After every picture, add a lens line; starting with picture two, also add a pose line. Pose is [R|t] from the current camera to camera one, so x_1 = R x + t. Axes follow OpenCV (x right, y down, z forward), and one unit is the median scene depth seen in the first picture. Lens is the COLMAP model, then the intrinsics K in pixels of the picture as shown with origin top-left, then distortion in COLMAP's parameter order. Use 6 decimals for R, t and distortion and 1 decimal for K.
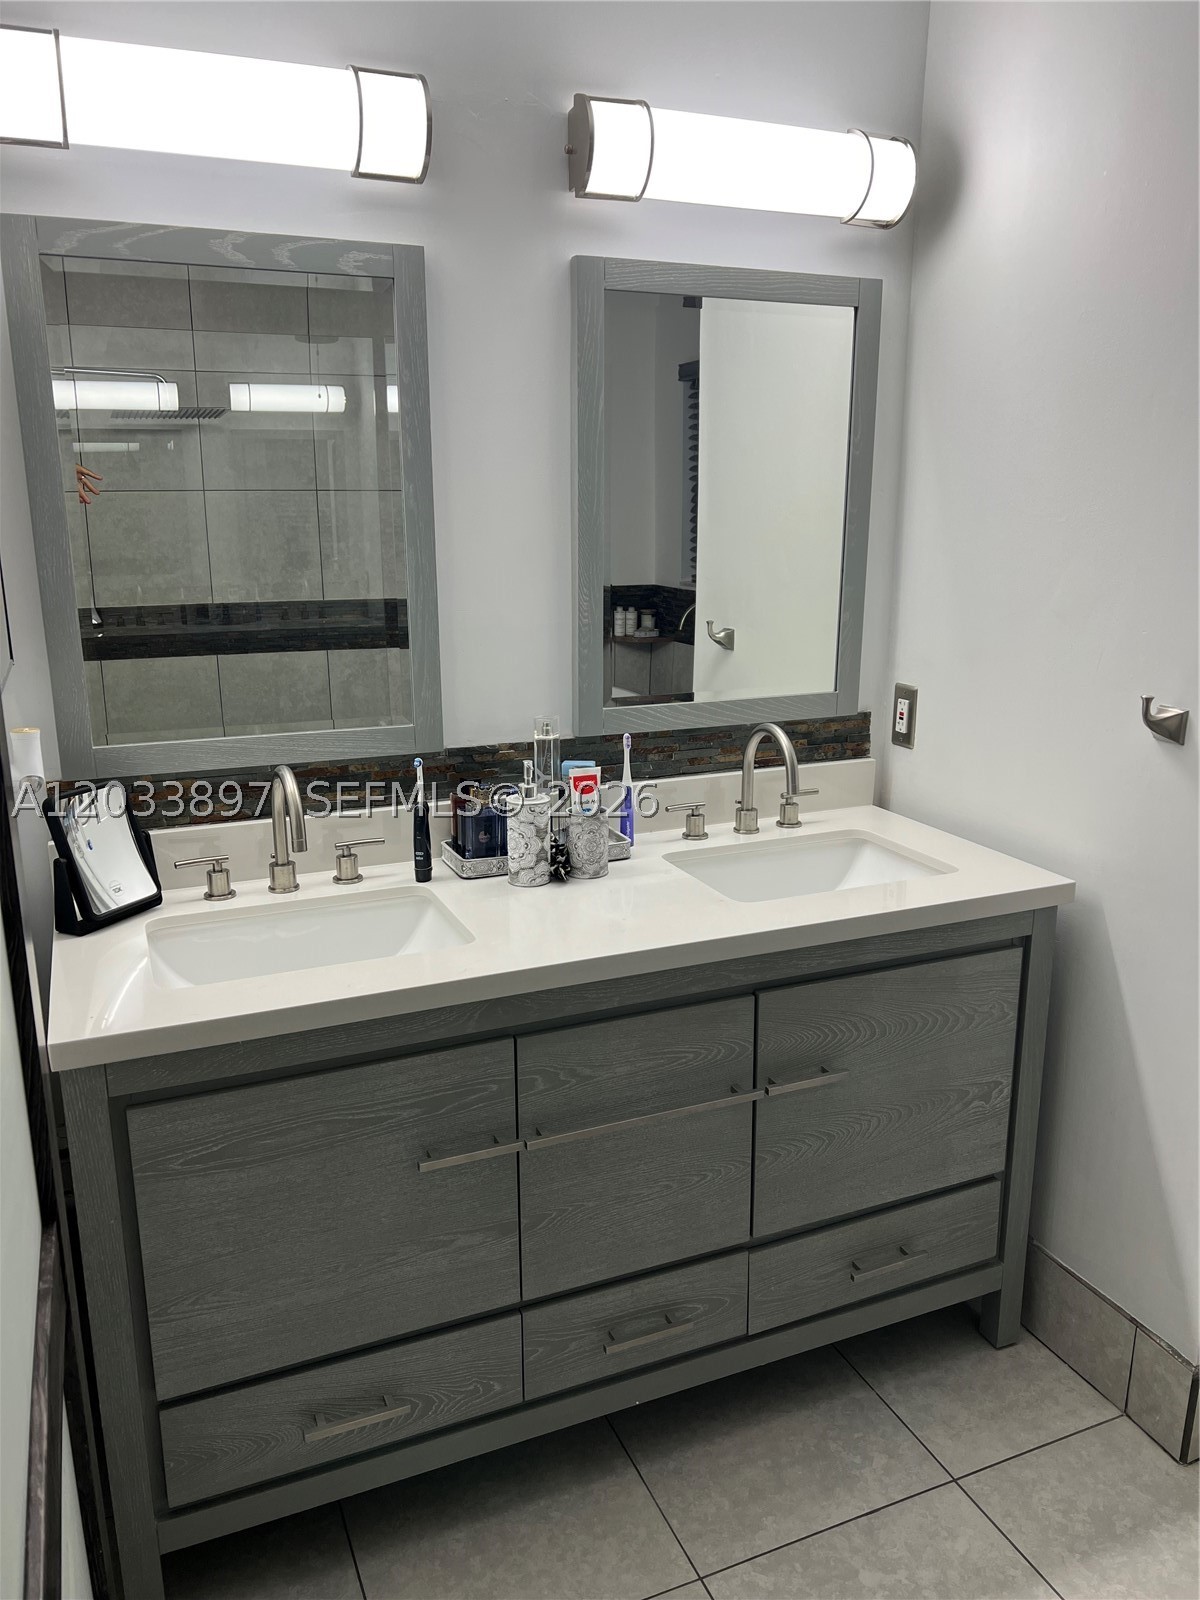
lens RADIAL K [[1211.6, 0, 600.3], [0, 1211.6, 804.6], [0, 0, 1]] dist [0.014820, -0.030072]
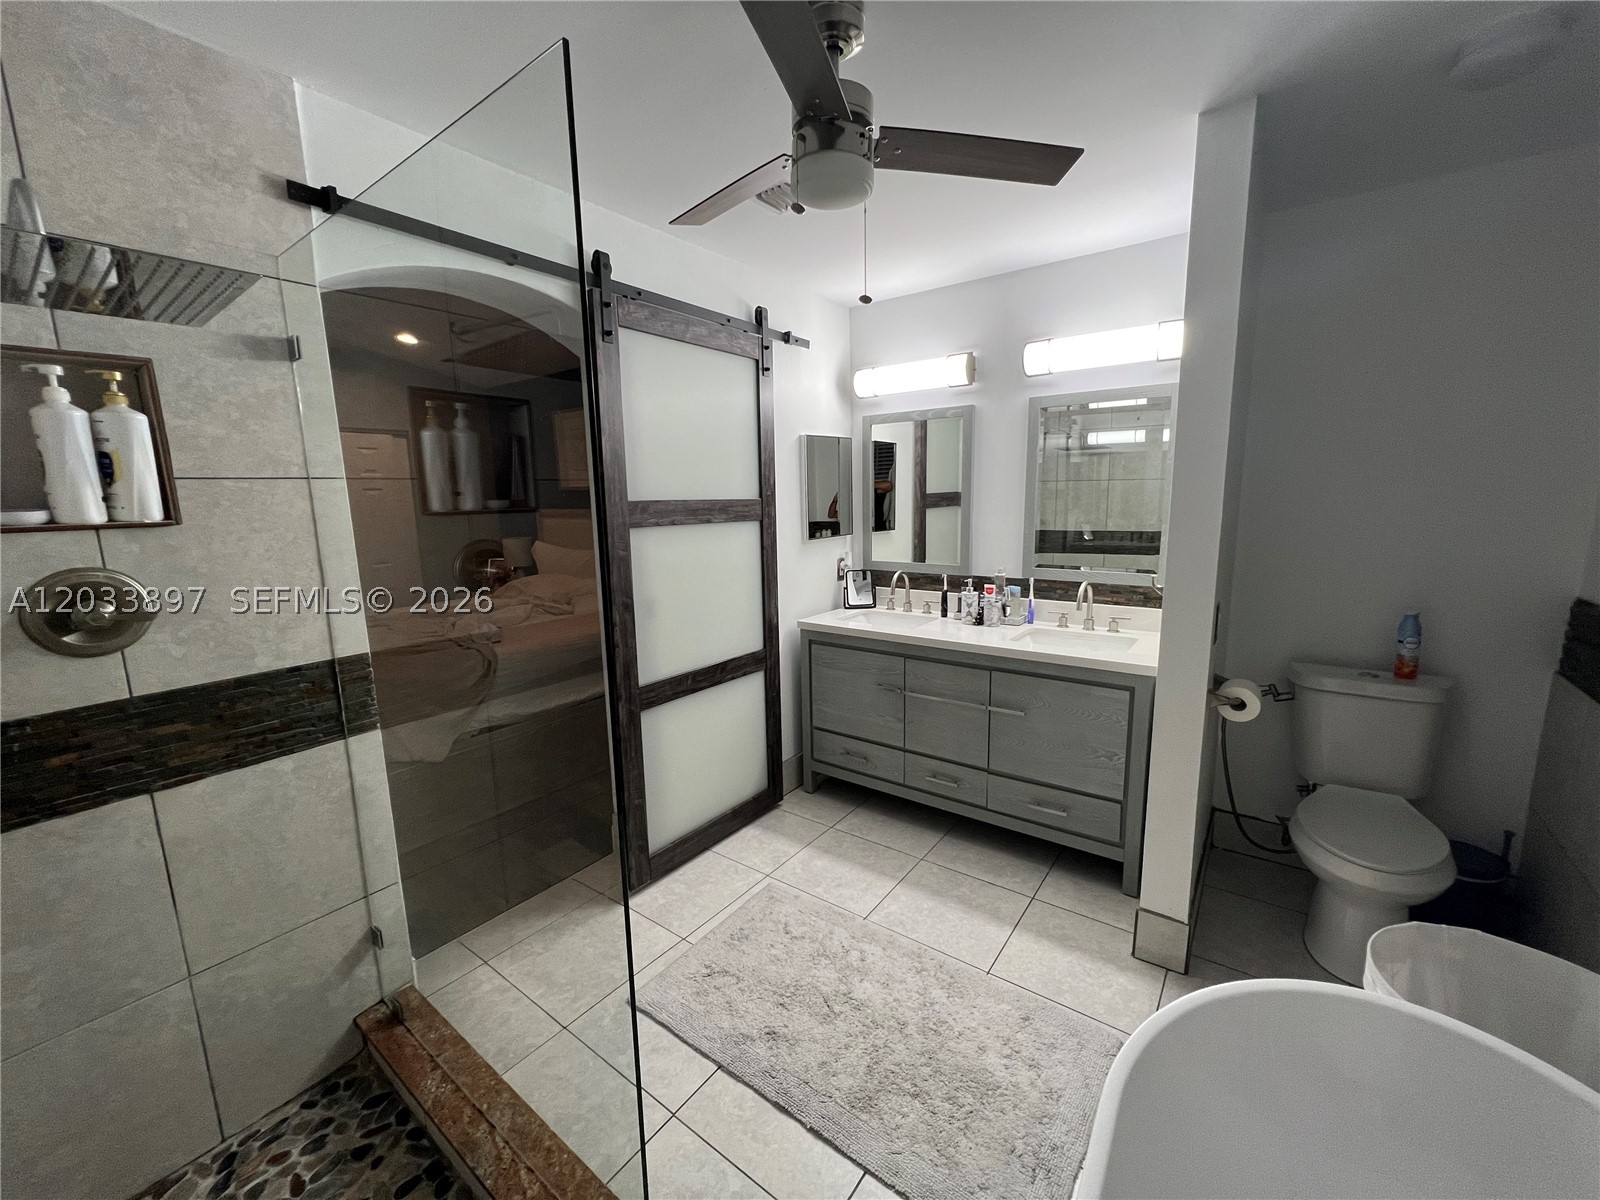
lens RADIAL K [[639.8, 0, 800.8], [0, 639.8, 598.1], [0, 0, 1]] dist [-0.004260, 0.001365]
pose [[0.498341, 0.133475, -0.856645, 1.000327], [-0.189044, 0.981032, 0.042882, 0.016821], [0.846119, 0.140574, 0.514121, -0.091186]]
